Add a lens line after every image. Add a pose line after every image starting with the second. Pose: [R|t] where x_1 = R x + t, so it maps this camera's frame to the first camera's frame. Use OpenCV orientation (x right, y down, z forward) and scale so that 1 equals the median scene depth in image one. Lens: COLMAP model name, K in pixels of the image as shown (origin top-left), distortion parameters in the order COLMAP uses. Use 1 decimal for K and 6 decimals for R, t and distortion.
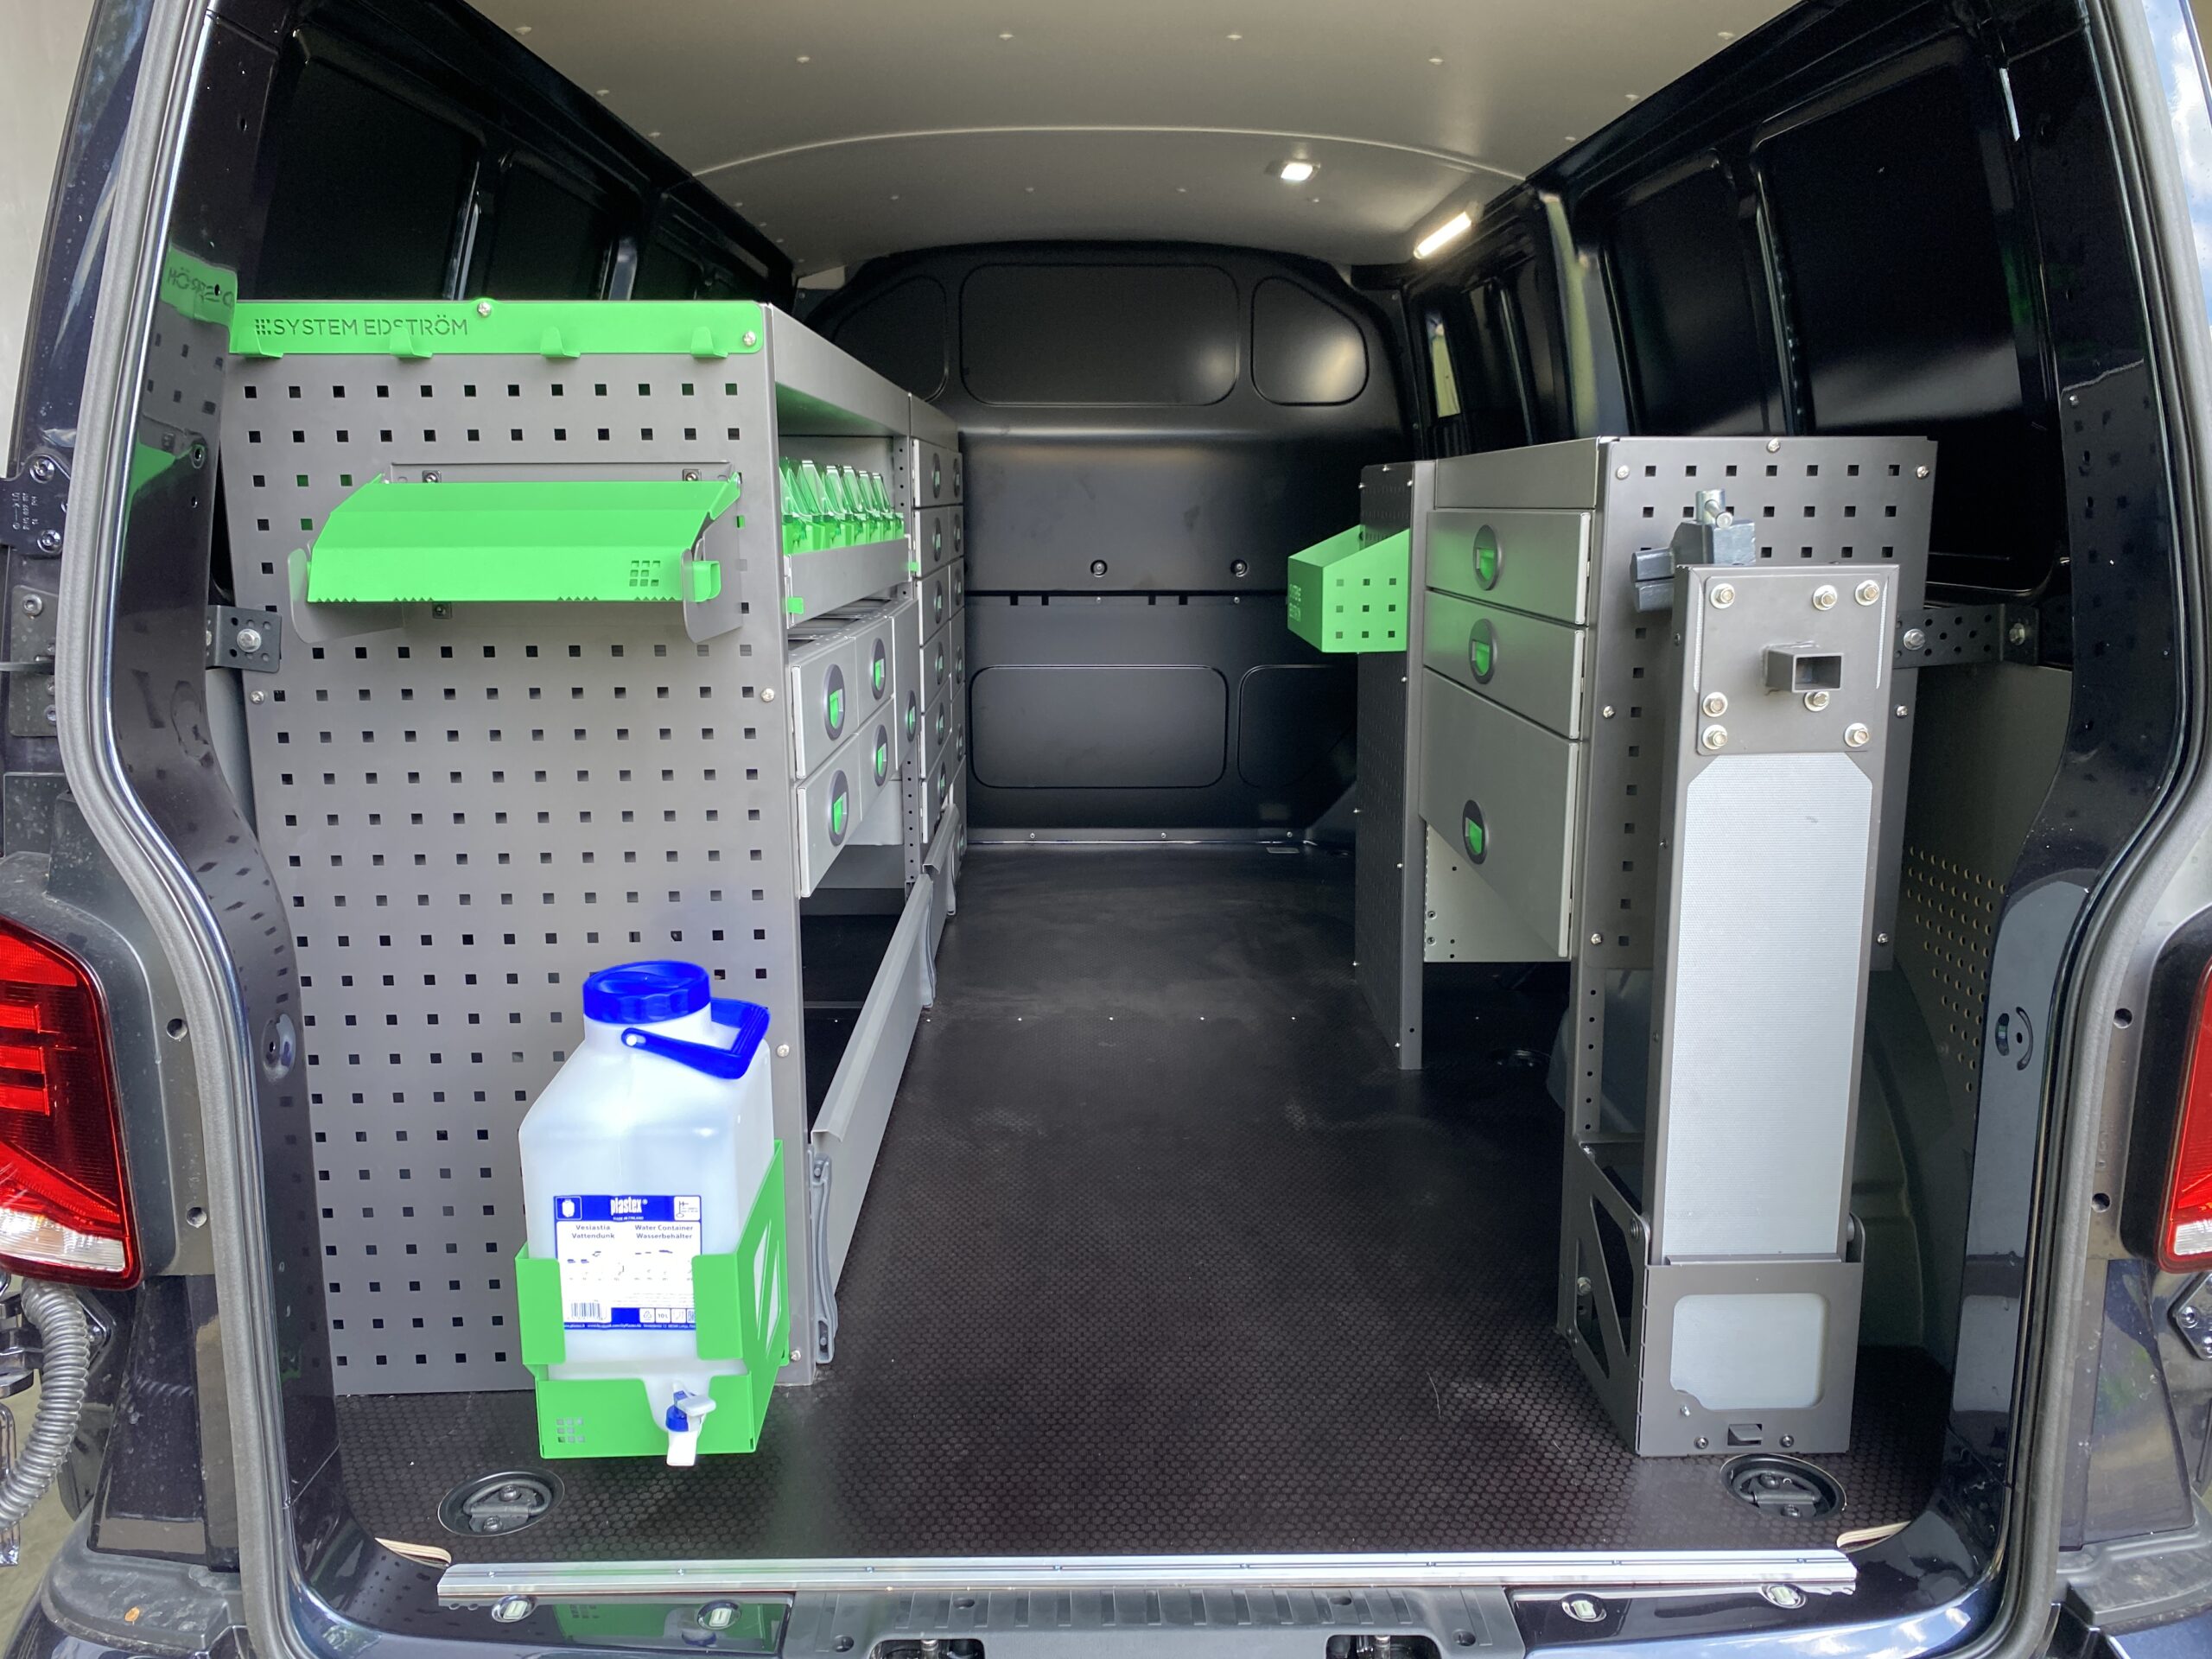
lens RADIAL K [[1671.2, 0, 1107.6], [0, 1671.2, 808.9], [0, 0, 1]] dist [0.026241, -0.047484]
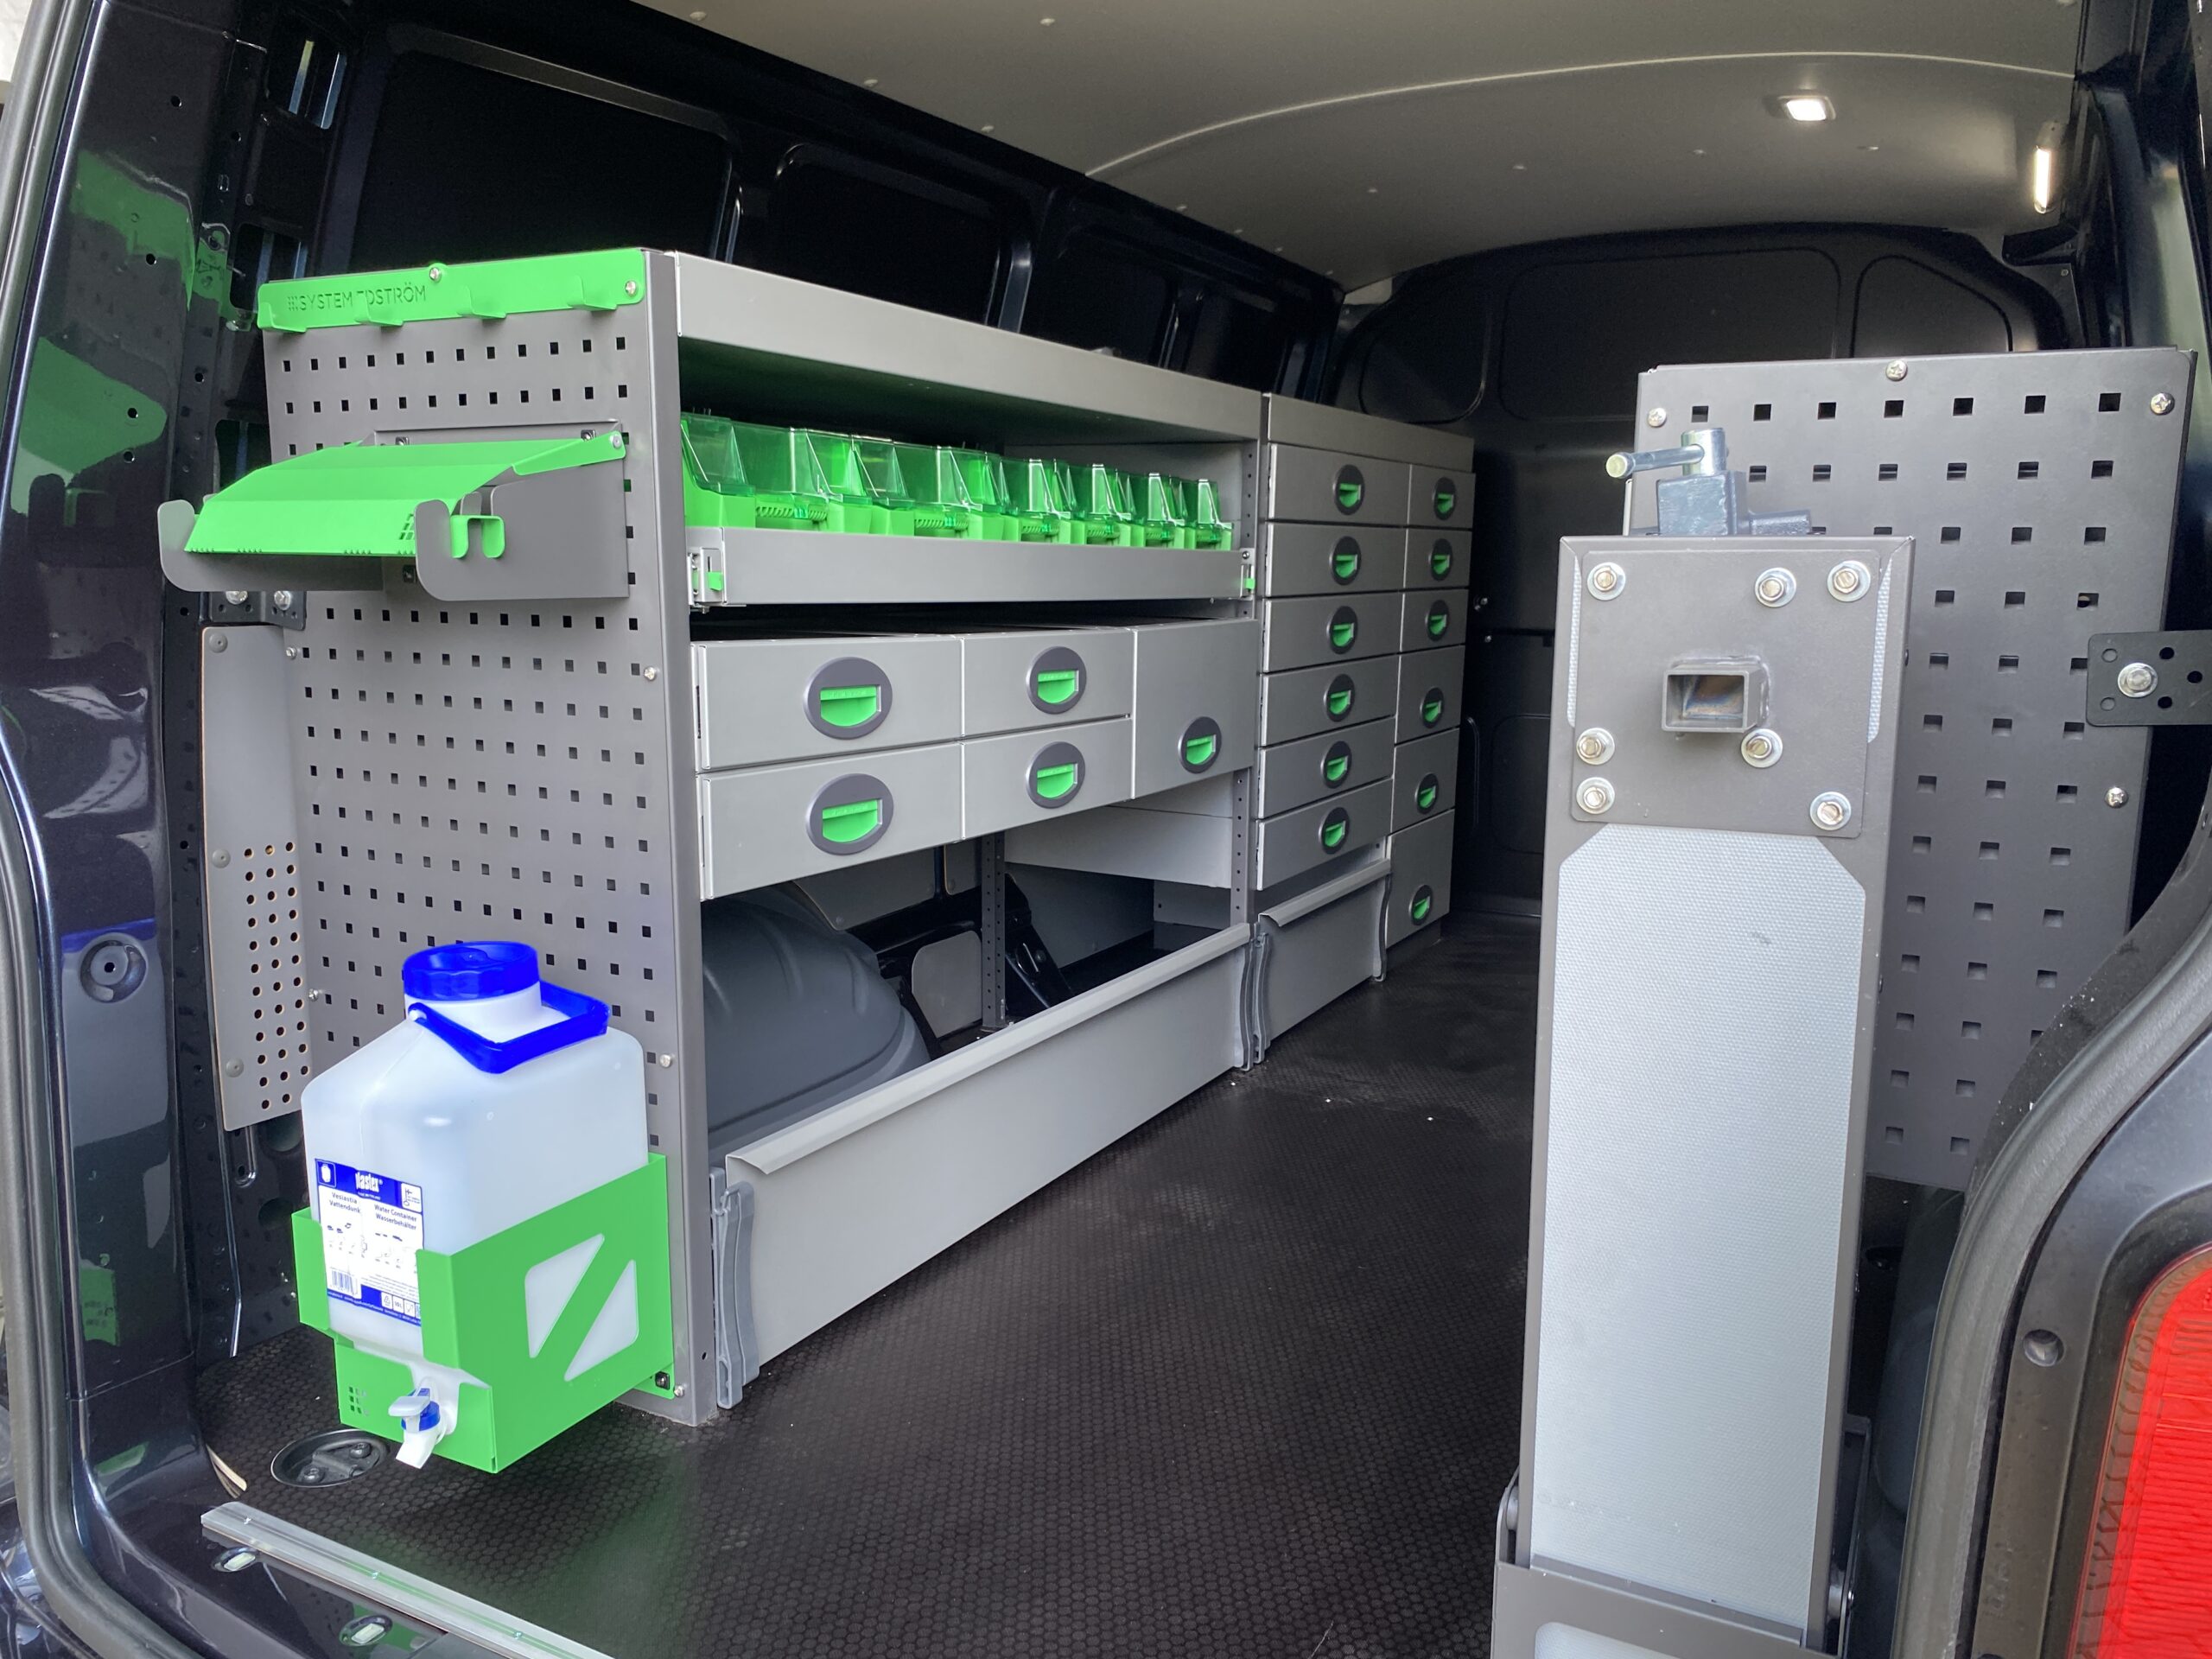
lens RADIAL K [[1671.2, 0, 1126.3], [0, 1671.2, 845.0], [0, 0, 1]] dist [0.026241, -0.047484]
pose [[0.876926, 0.095854, -0.470971, 0.487716], [-0.102839, 0.994638, 0.010953, -0.011154], [0.469495, 0.038829, 0.882081, 0.315370]]
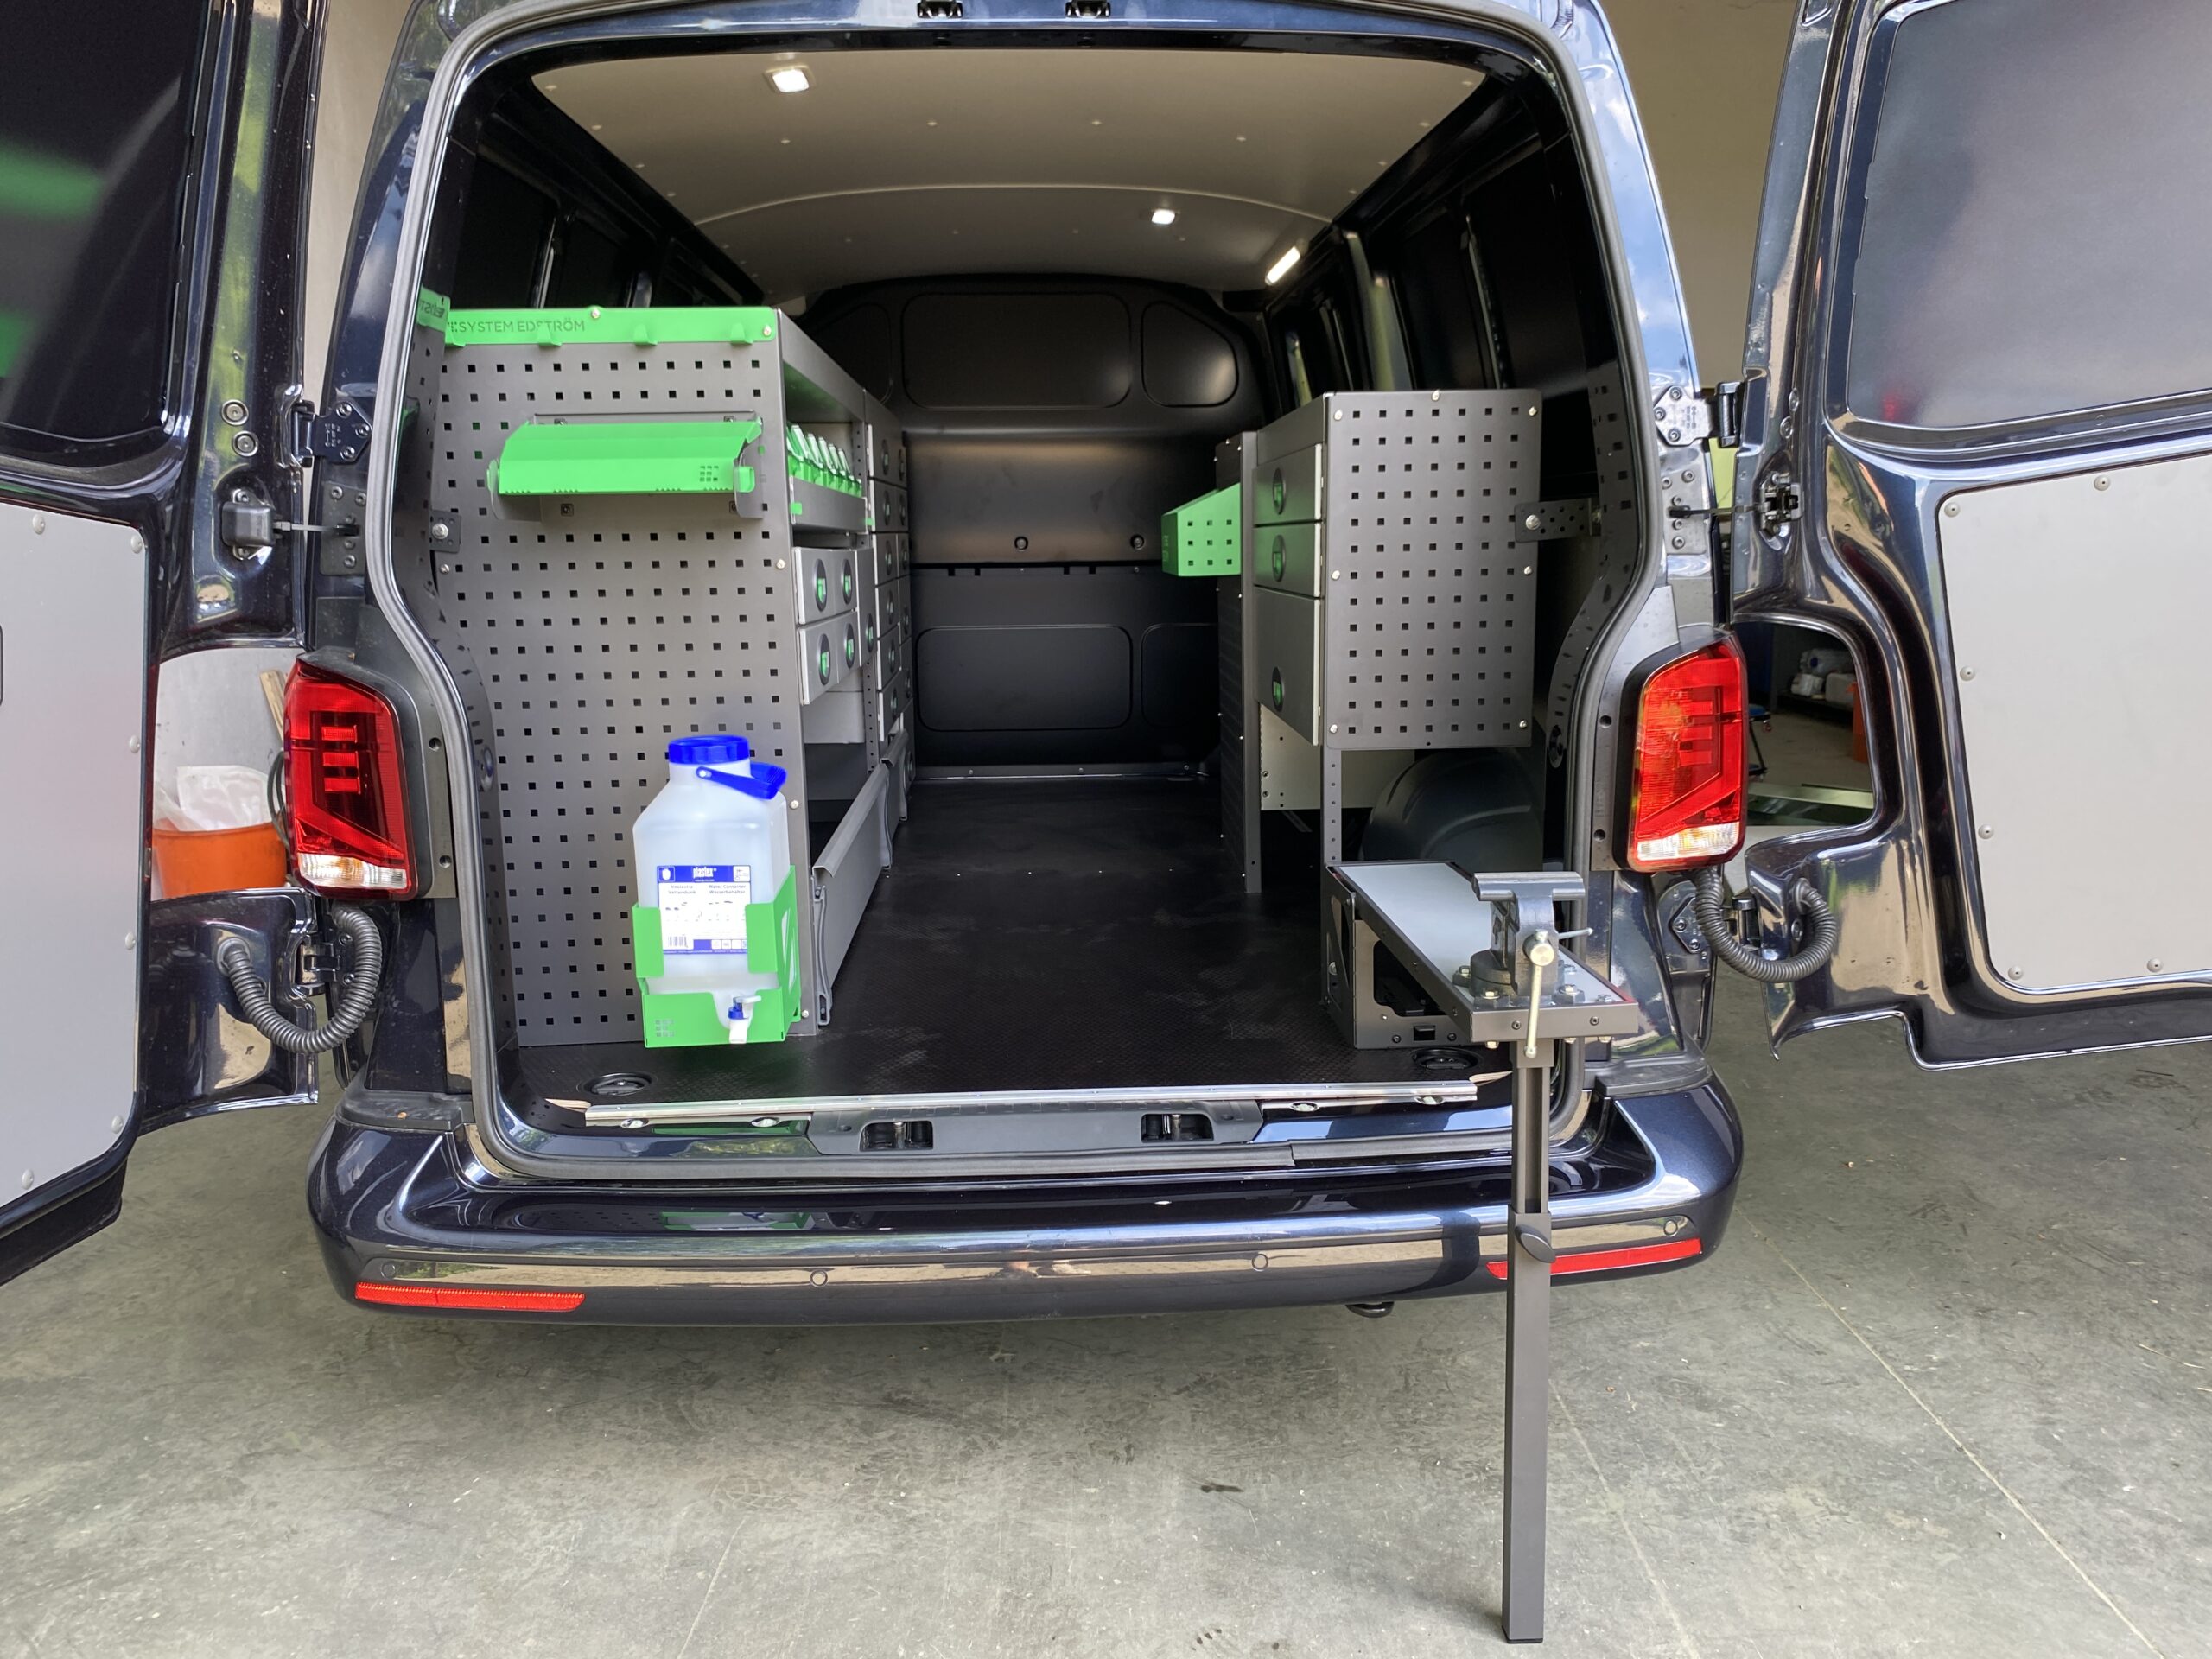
lens RADIAL K [[1671.2, 0, 1105.9], [0, 1671.2, 825.2], [0, 0, 1]] dist [0.026241, -0.047484]
pose [[0.999410, -0.018736, 0.028798, 0.046667], [0.019080, 0.999749, -0.011709, 0.199188], [-0.028572, 0.012252, 0.999517, -0.550310]]
